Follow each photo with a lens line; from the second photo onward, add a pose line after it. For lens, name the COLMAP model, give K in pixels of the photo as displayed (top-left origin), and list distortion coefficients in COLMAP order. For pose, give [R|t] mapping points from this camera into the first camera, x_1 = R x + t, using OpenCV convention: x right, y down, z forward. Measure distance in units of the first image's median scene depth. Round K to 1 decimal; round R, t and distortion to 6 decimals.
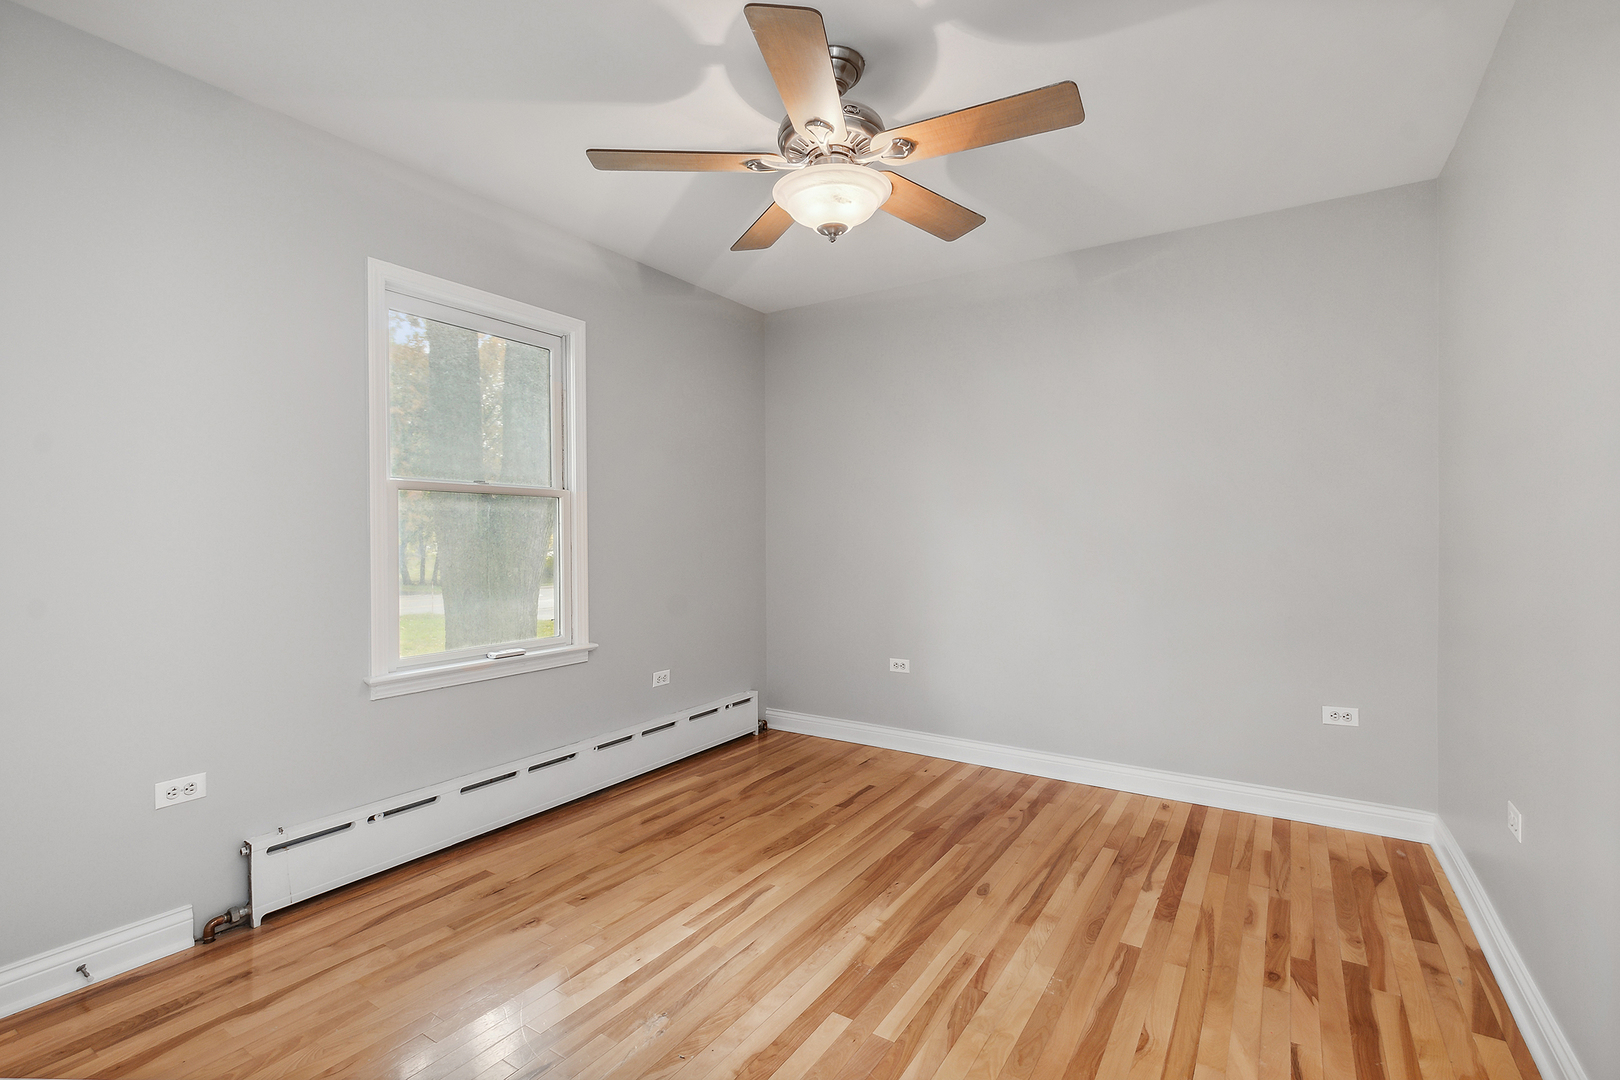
lens RADIAL K [[721.9, 0, 805.9], [0, 721.9, 535.4], [0, 0, 1]] dist [-0.000976, 0.000059]
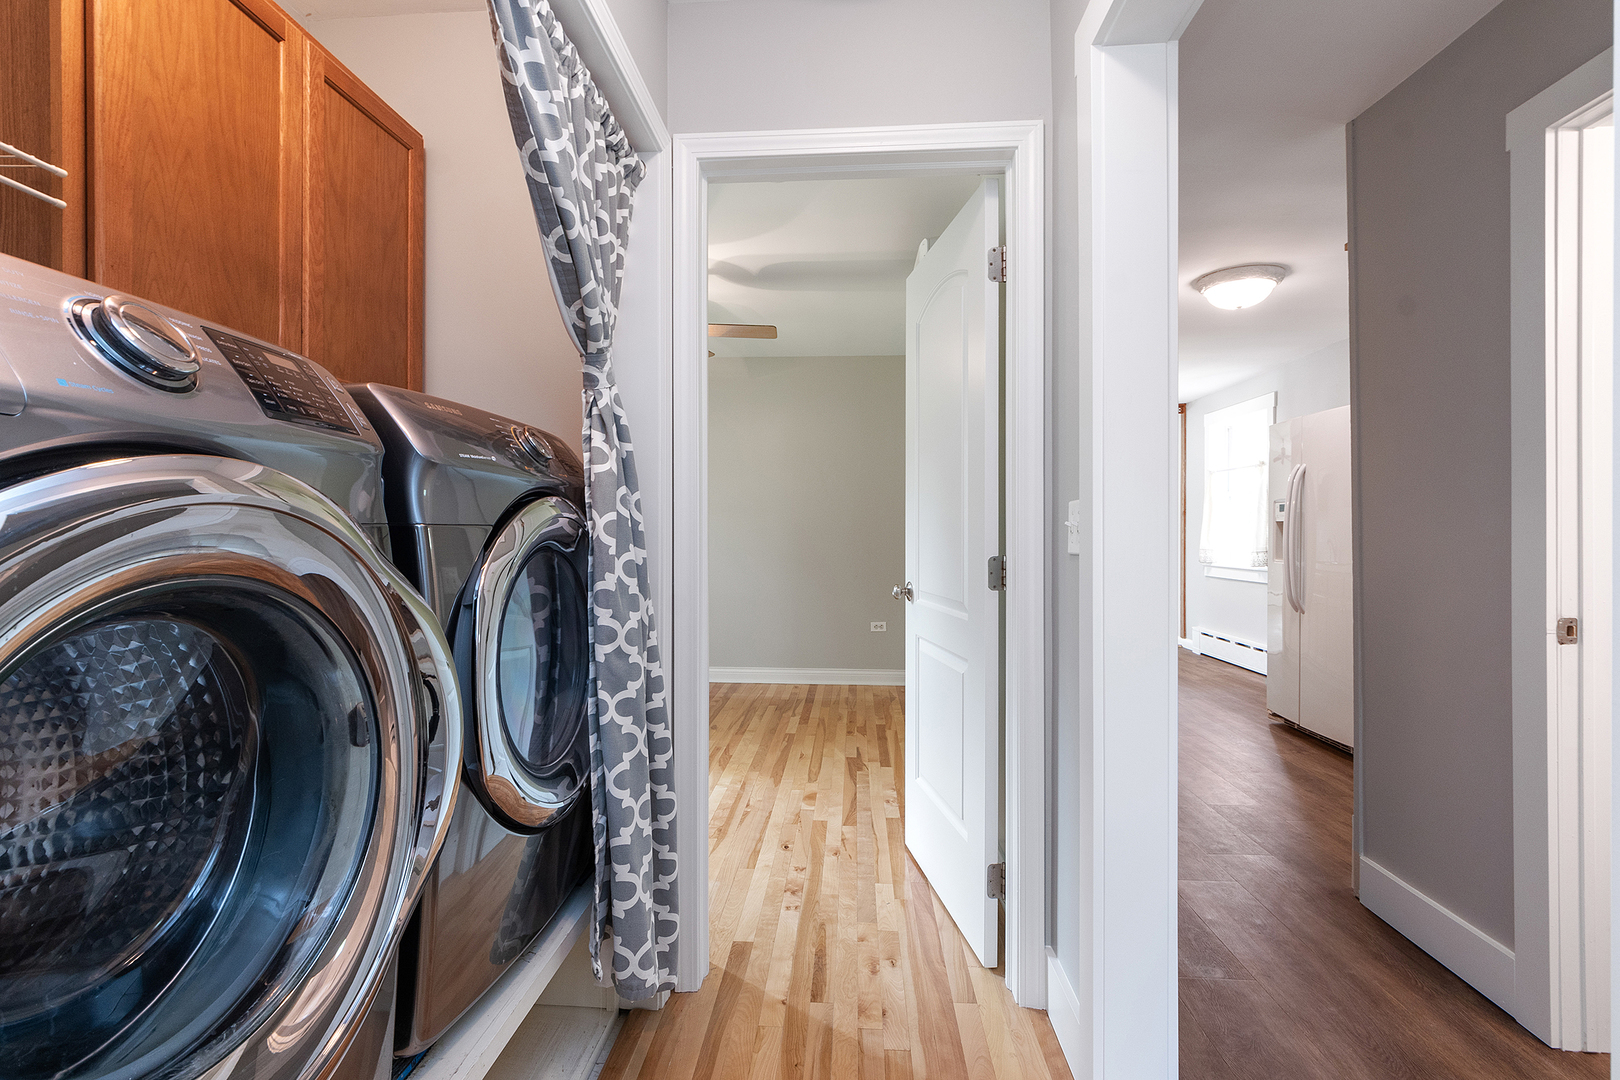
lens RADIAL K [[721.9, 0, 805.9], [0, 721.9, 535.4], [0, 0, 1]] dist [-0.000976, 0.000059]
pose [[0.866875, -0.001842, 0.498522, -0.487143], [0.000485, 0.999996, 0.002852, 0.009230], [-0.498525, -0.002231, 0.866872, -0.724665]]
